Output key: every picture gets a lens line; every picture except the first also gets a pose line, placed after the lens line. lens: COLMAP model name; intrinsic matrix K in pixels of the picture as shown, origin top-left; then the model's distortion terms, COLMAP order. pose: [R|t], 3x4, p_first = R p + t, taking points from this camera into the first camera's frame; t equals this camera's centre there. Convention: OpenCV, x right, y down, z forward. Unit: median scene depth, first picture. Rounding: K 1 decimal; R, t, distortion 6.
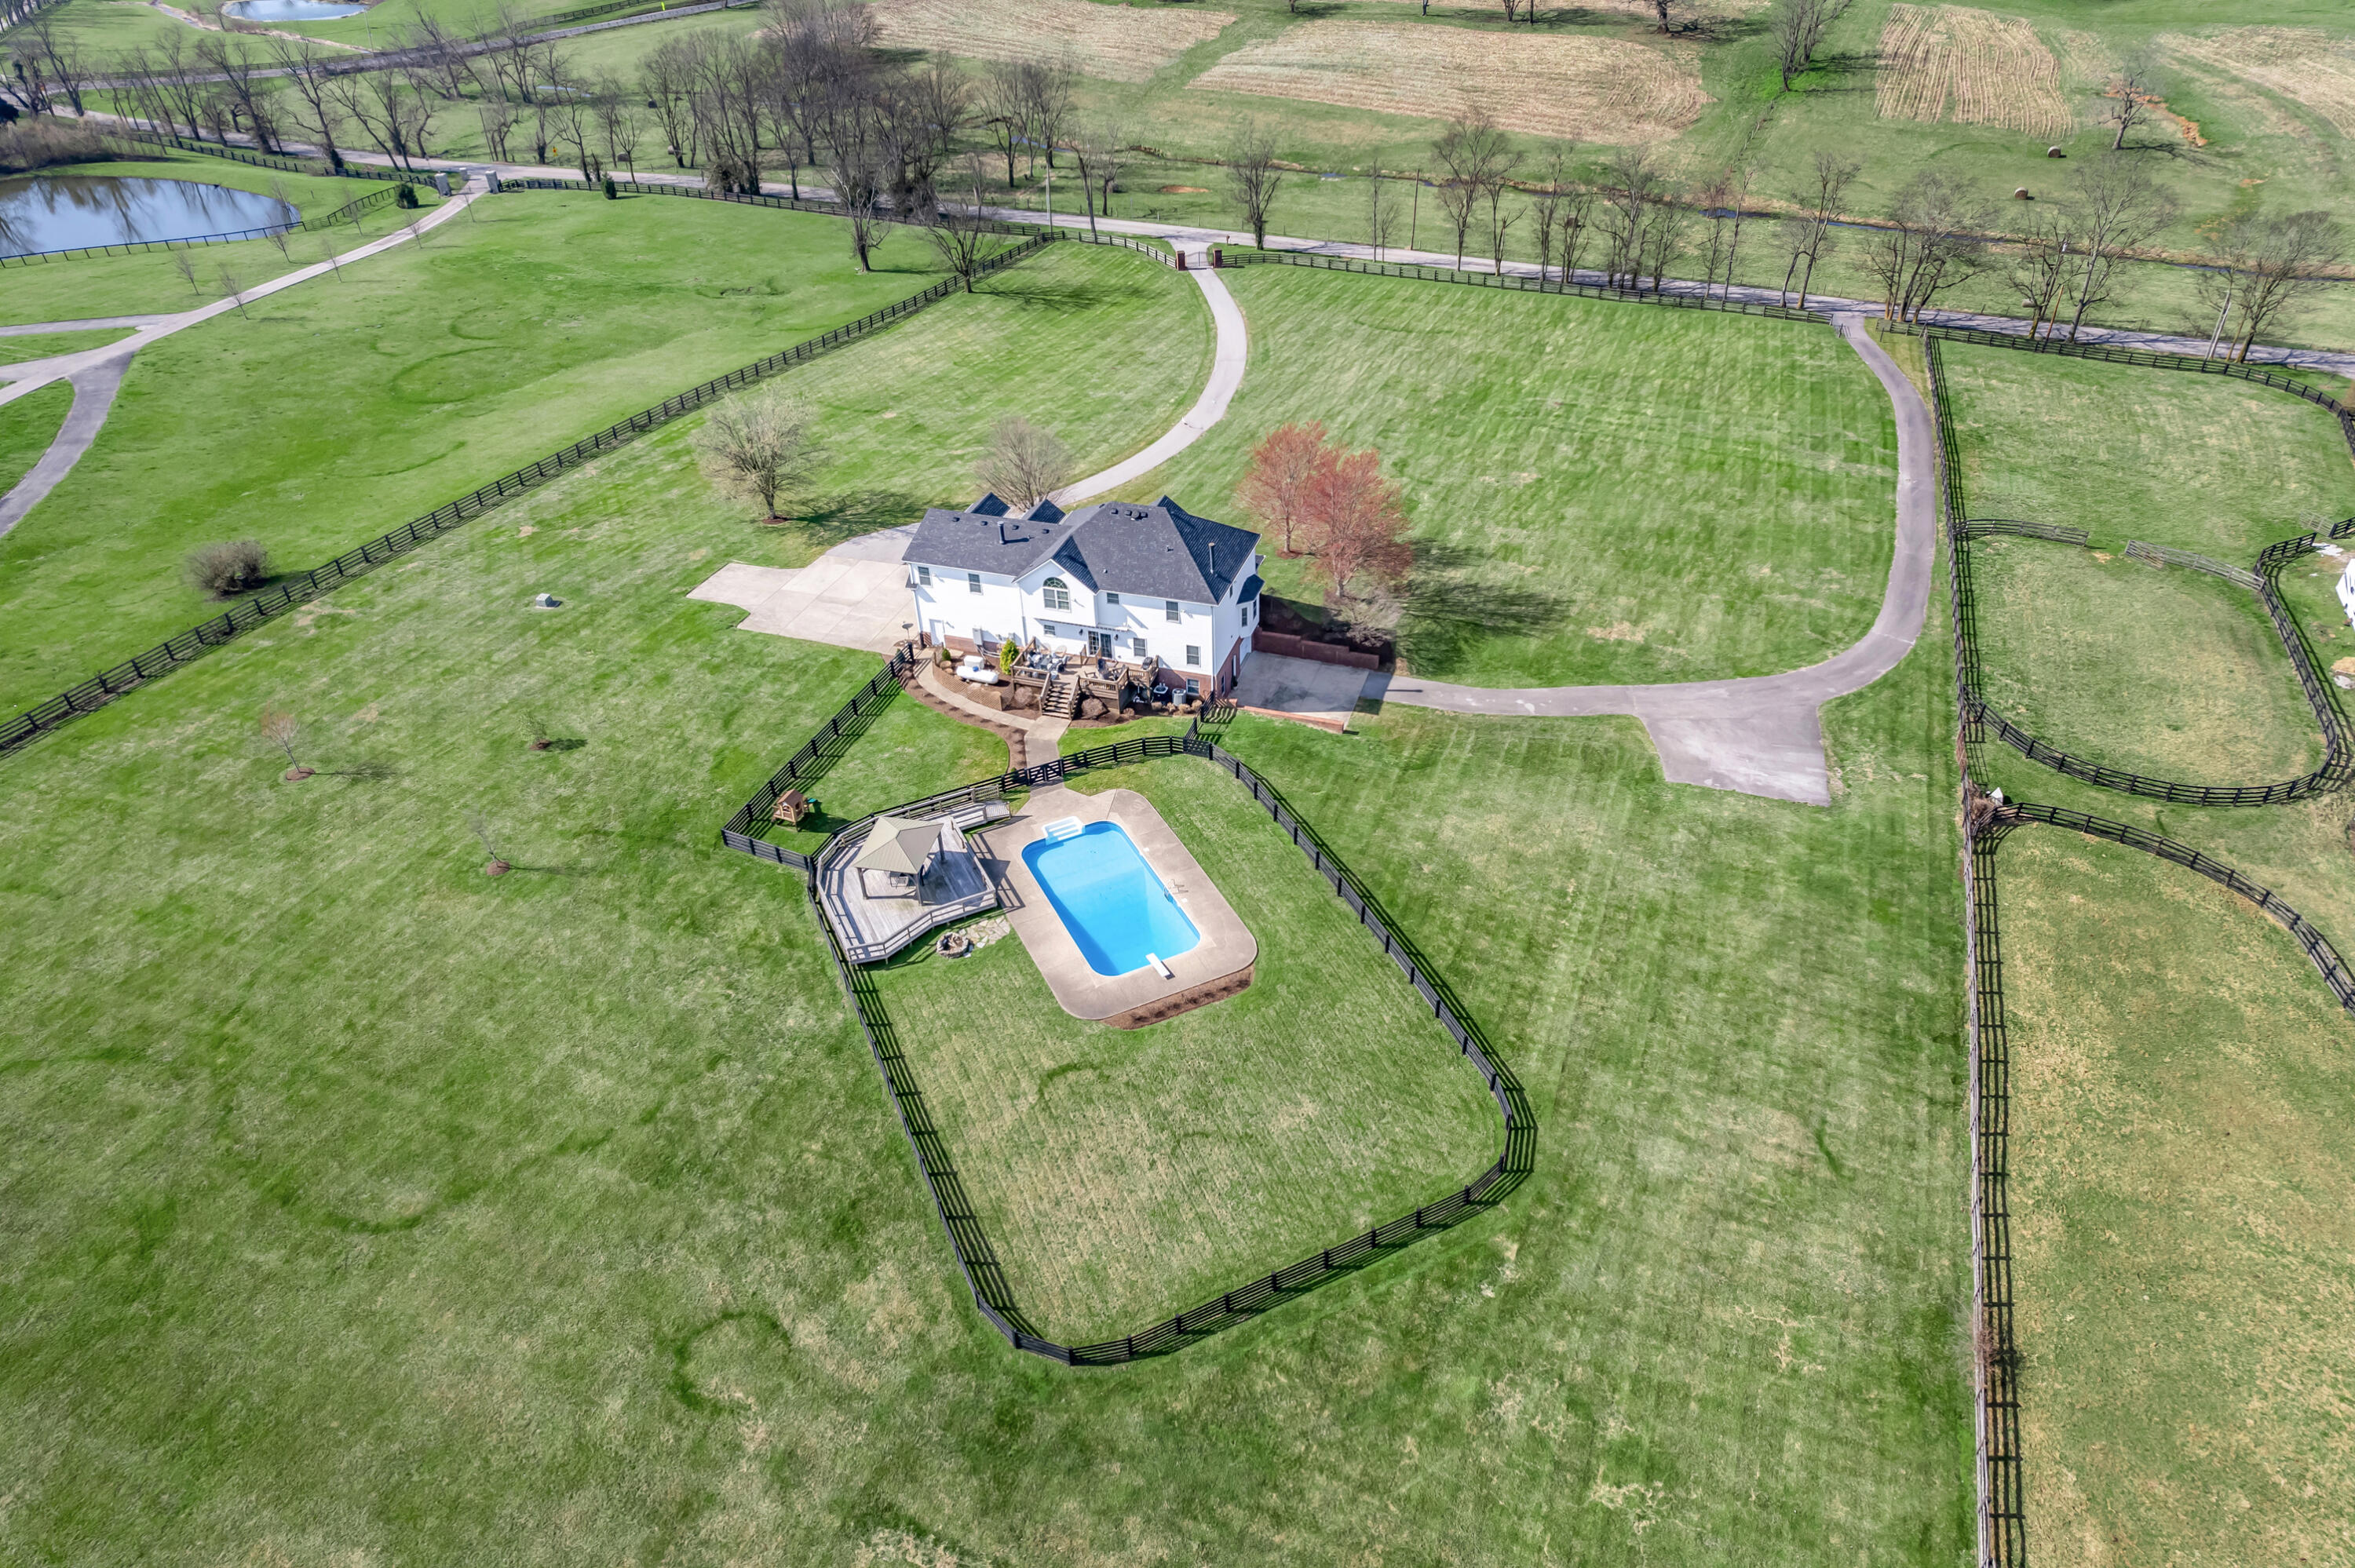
lens RADIAL K [[1508.2, 0, 1189.2], [0, 1508.2, 783.6], [0, 0, 1]] dist [-0.086420, 0.082305]
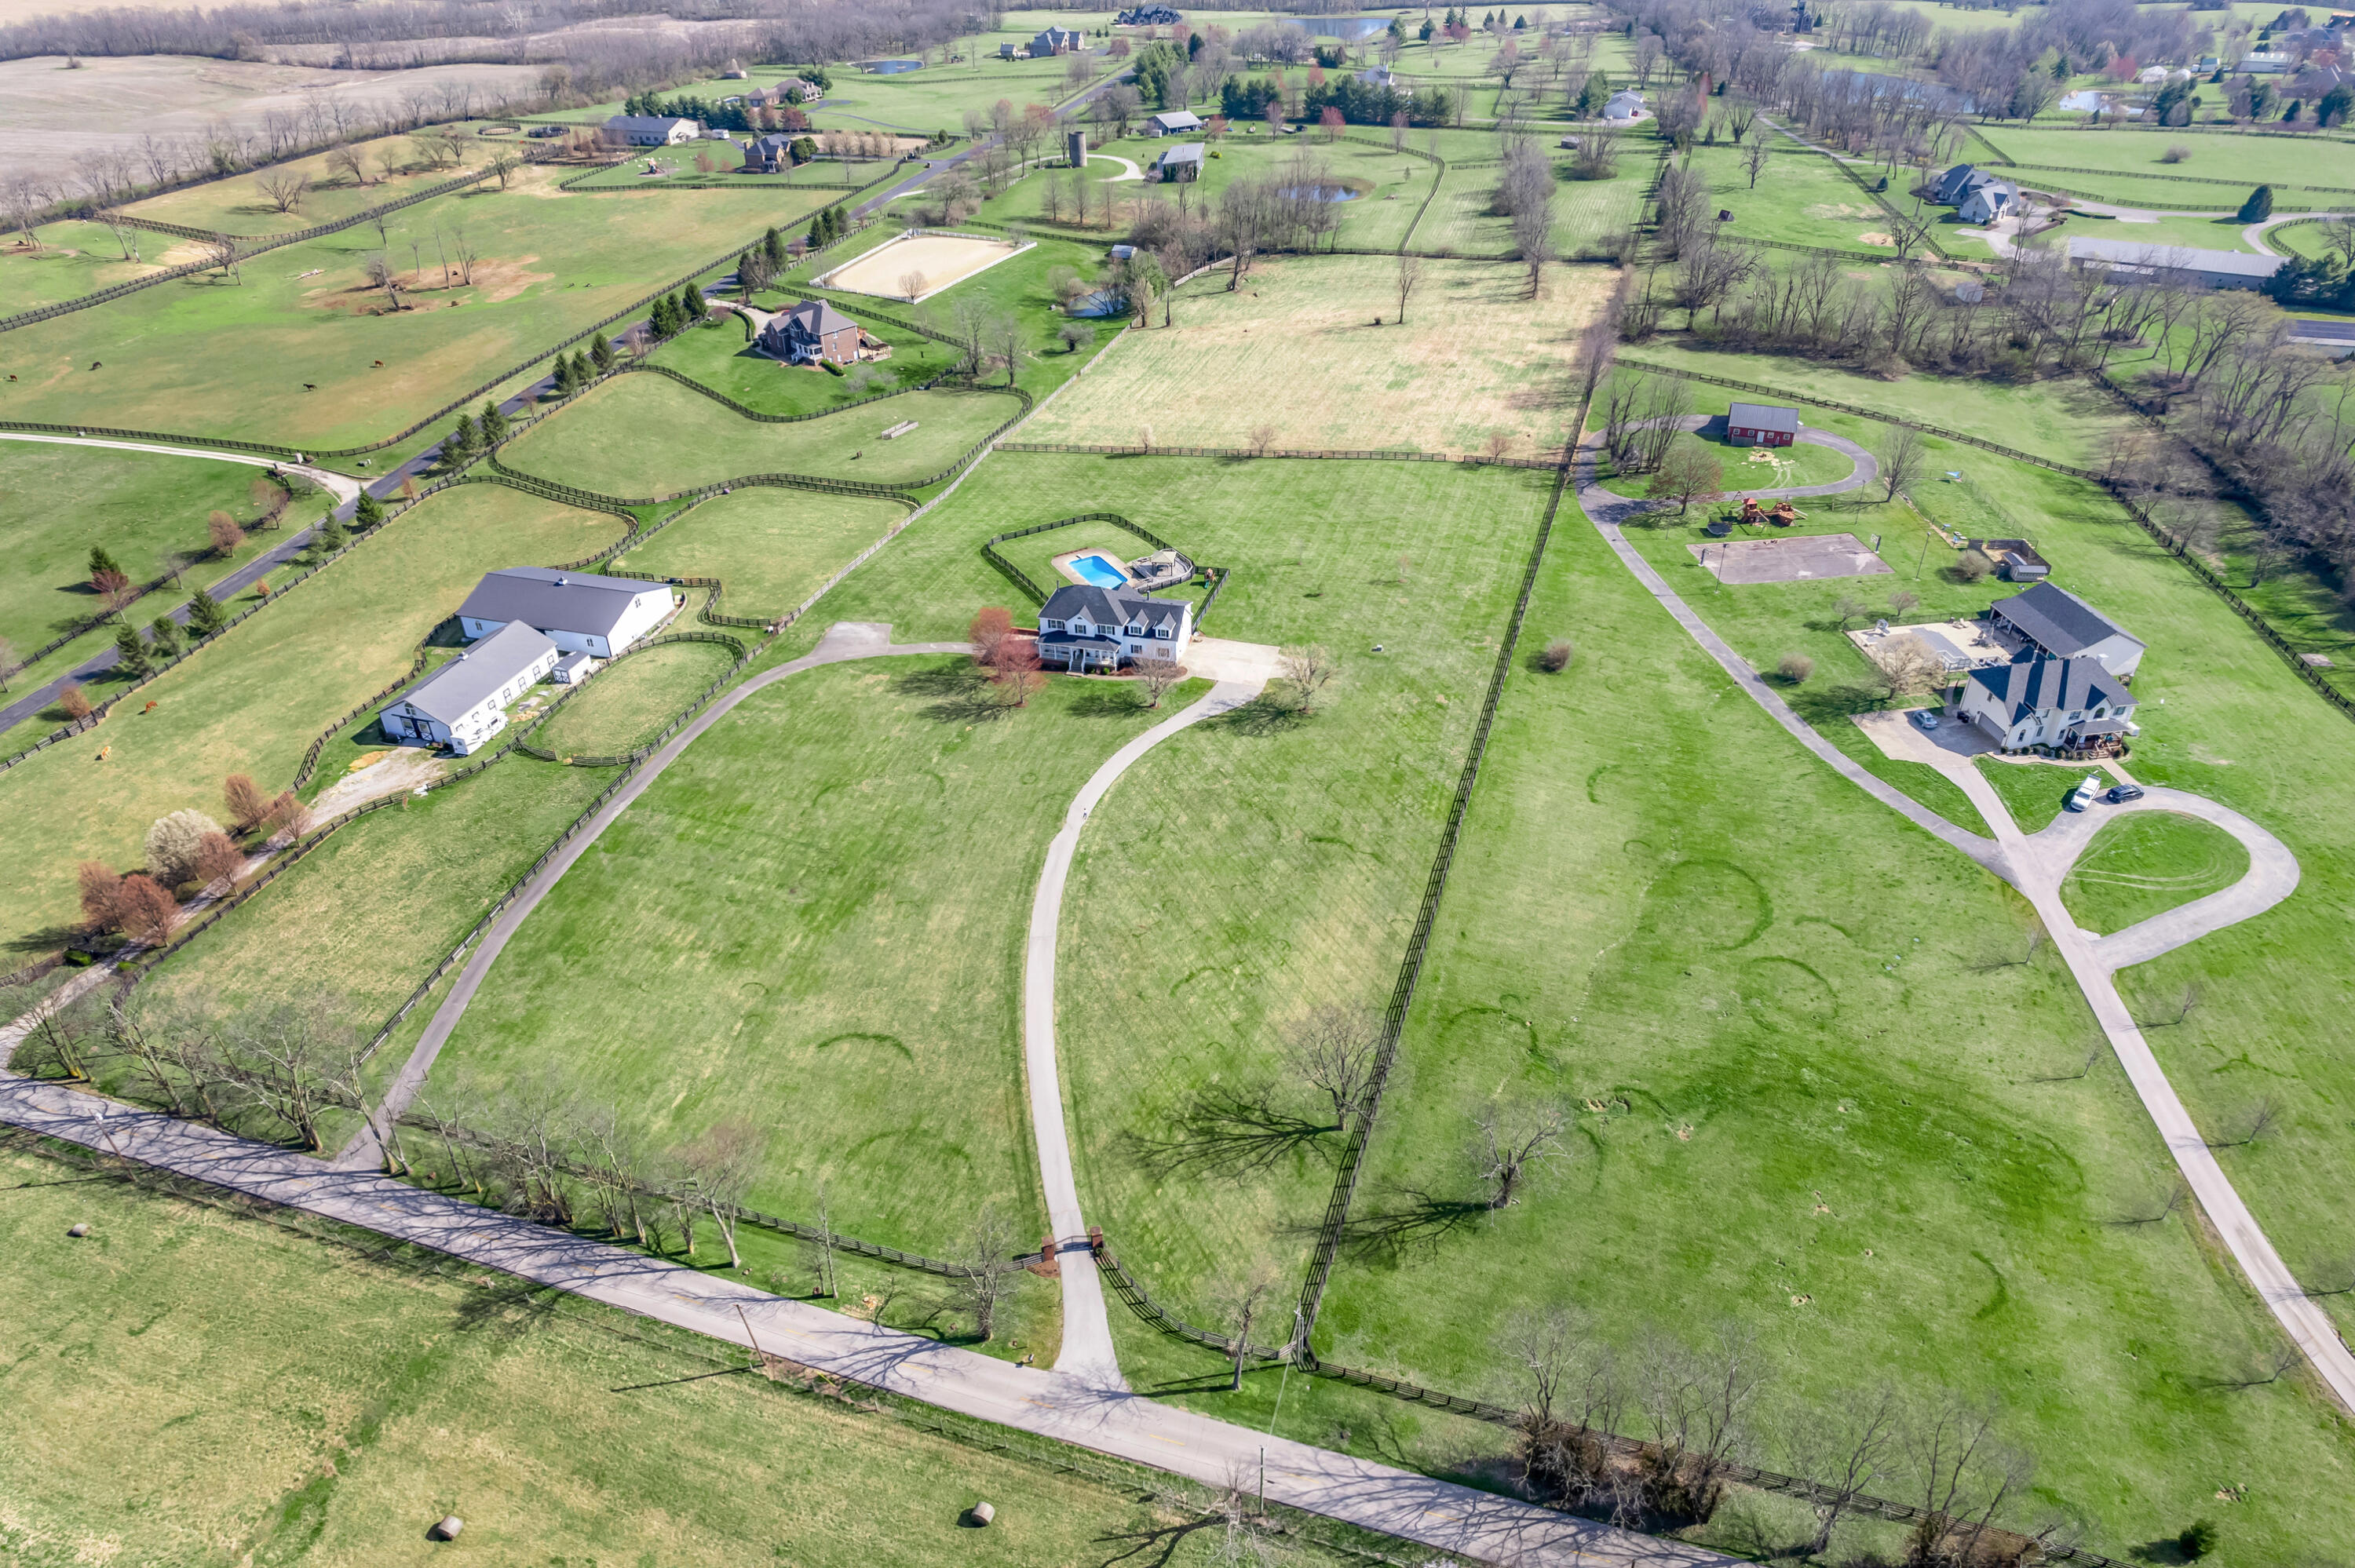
lens RADIAL K [[1508.2, 0, 1189.2], [0, 1508.2, 783.6], [0, 0, 1]] dist [-0.086420, 0.082305]
pose [[-0.996965, 0.070318, -0.033404, -0.092946], [-0.008141, 0.332555, 0.943049, -2.337204], [0.077422, 0.940459, -0.330973, 2.106826]]
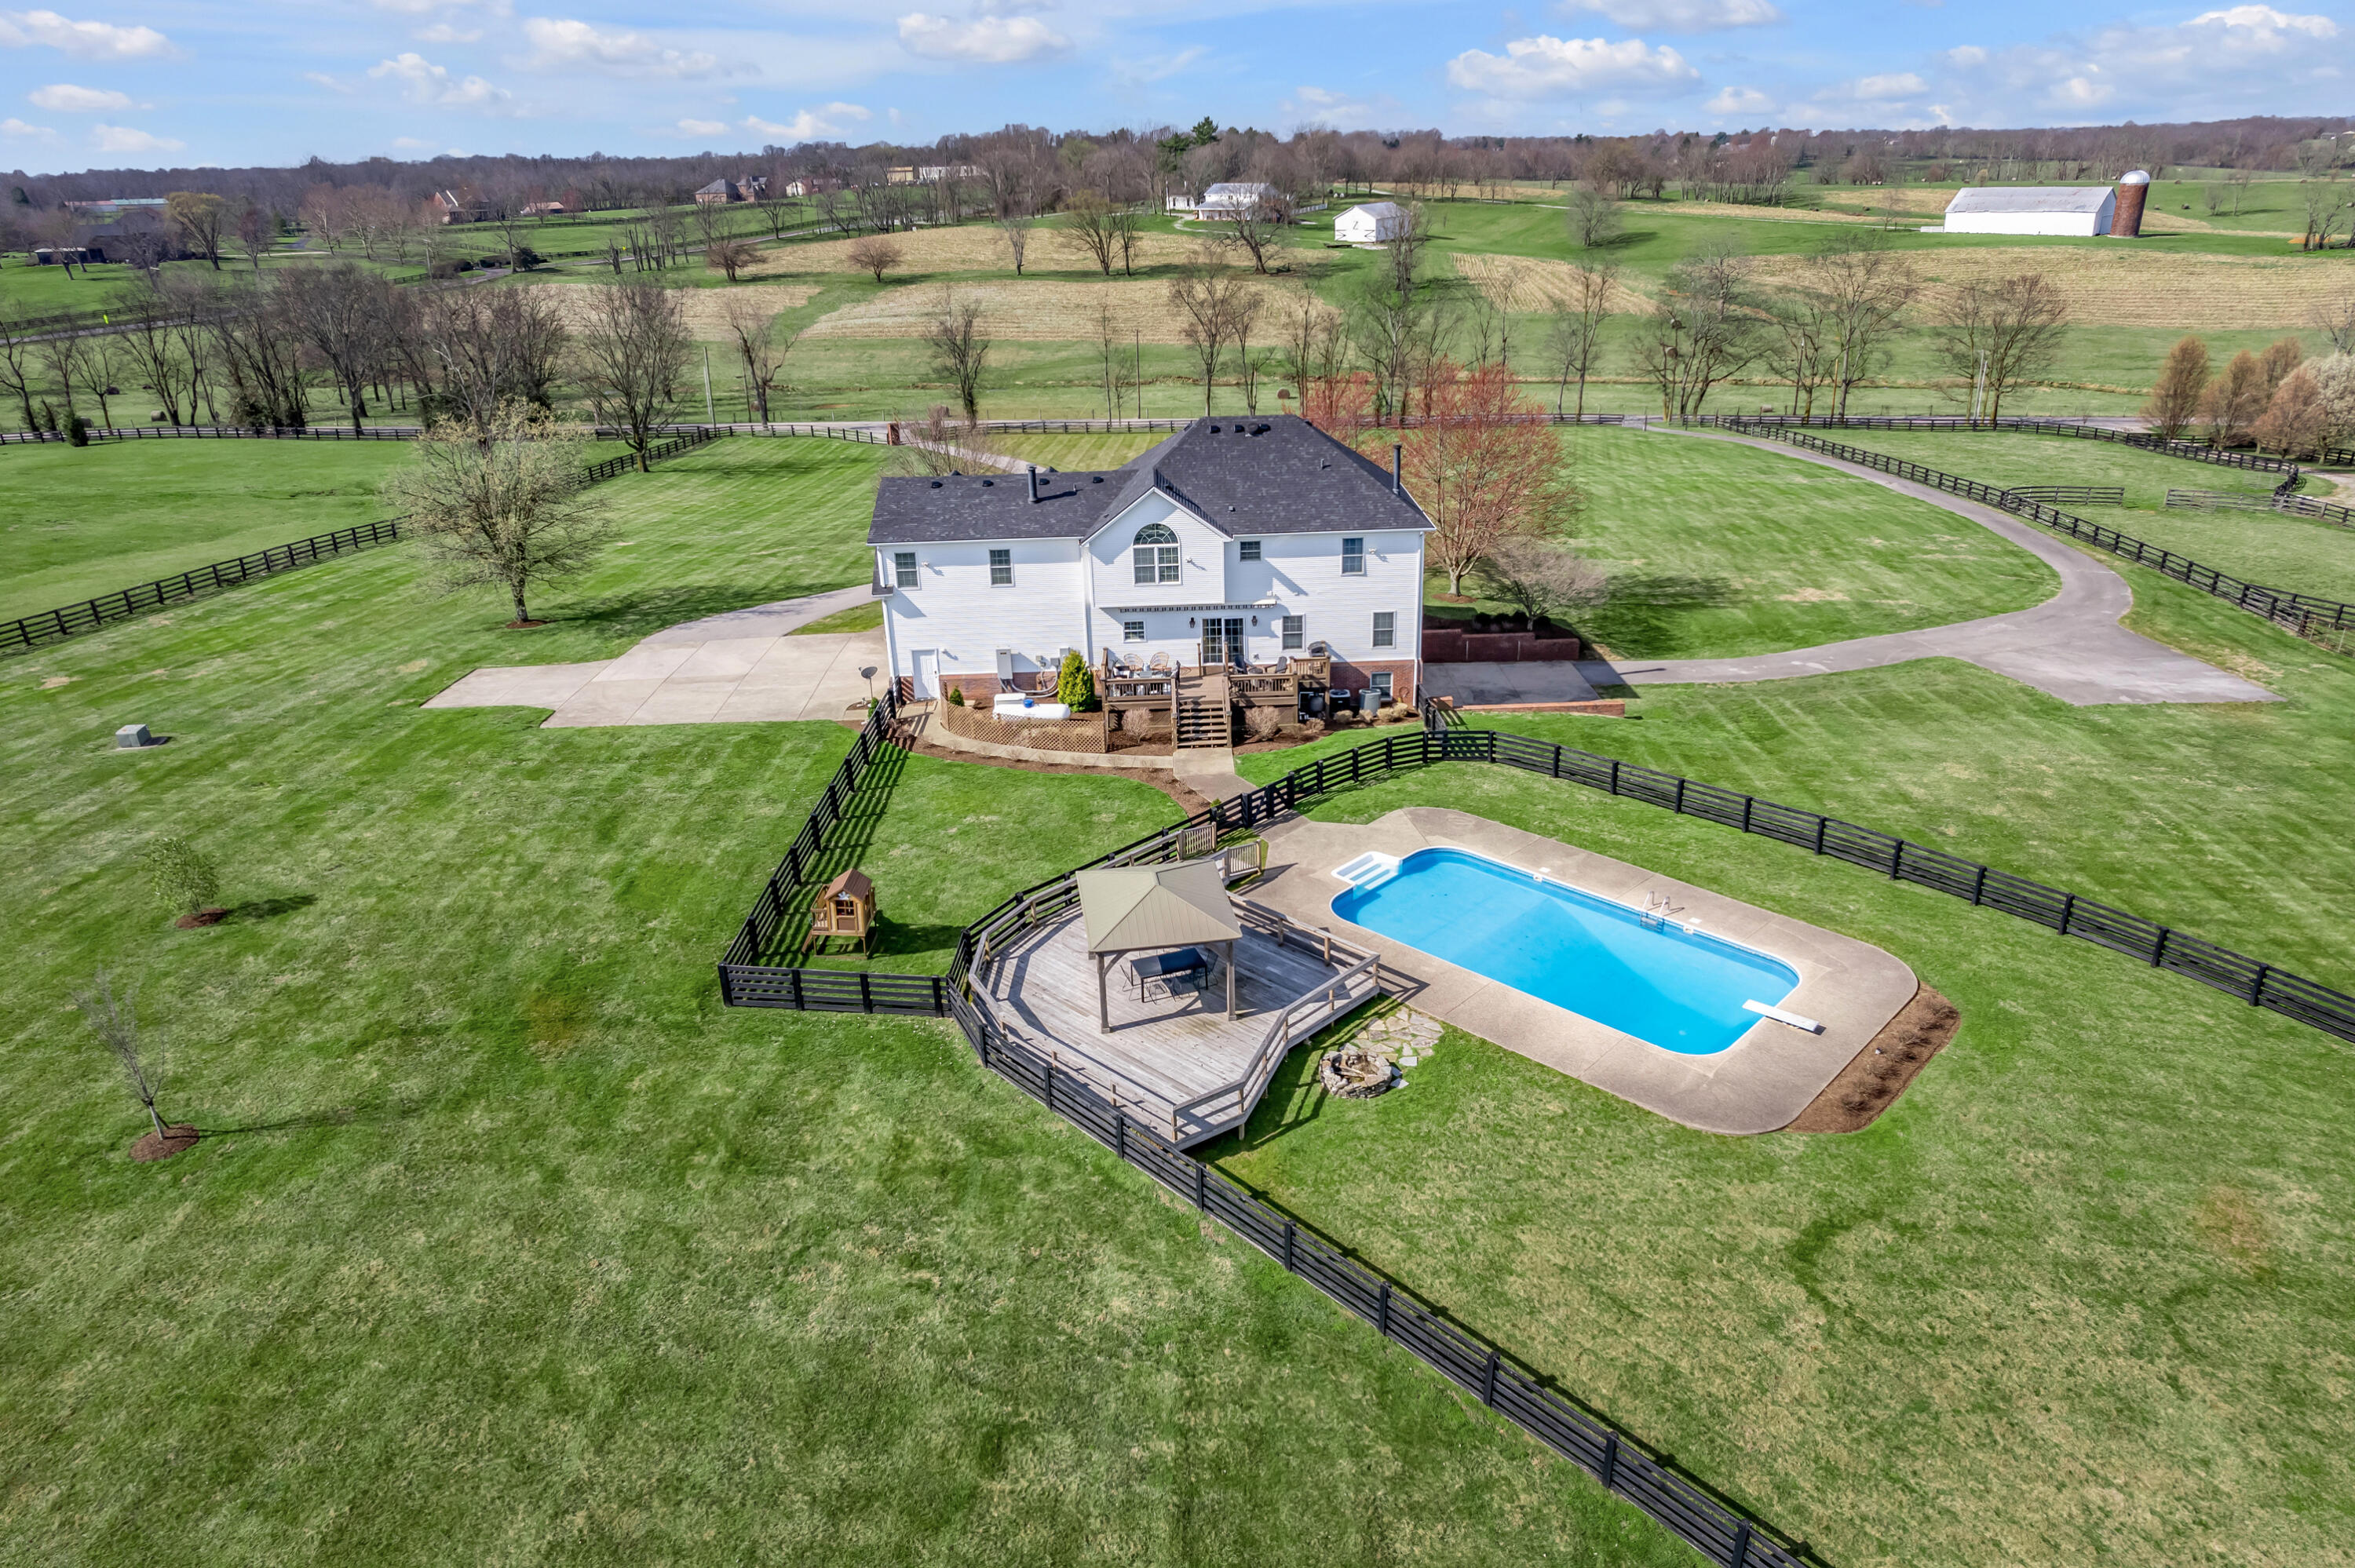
lens RADIAL K [[1508.2, 0, 1189.2], [0, 1508.2, 783.6], [0, 0, 1]] dist [-0.086420, 0.082305]
pose [[0.941529, -0.130479, 0.310642, -0.277414], [0.200693, 0.957751, -0.205999, 0.088578], [-0.270639, 0.256298, 0.927936, 0.467947]]
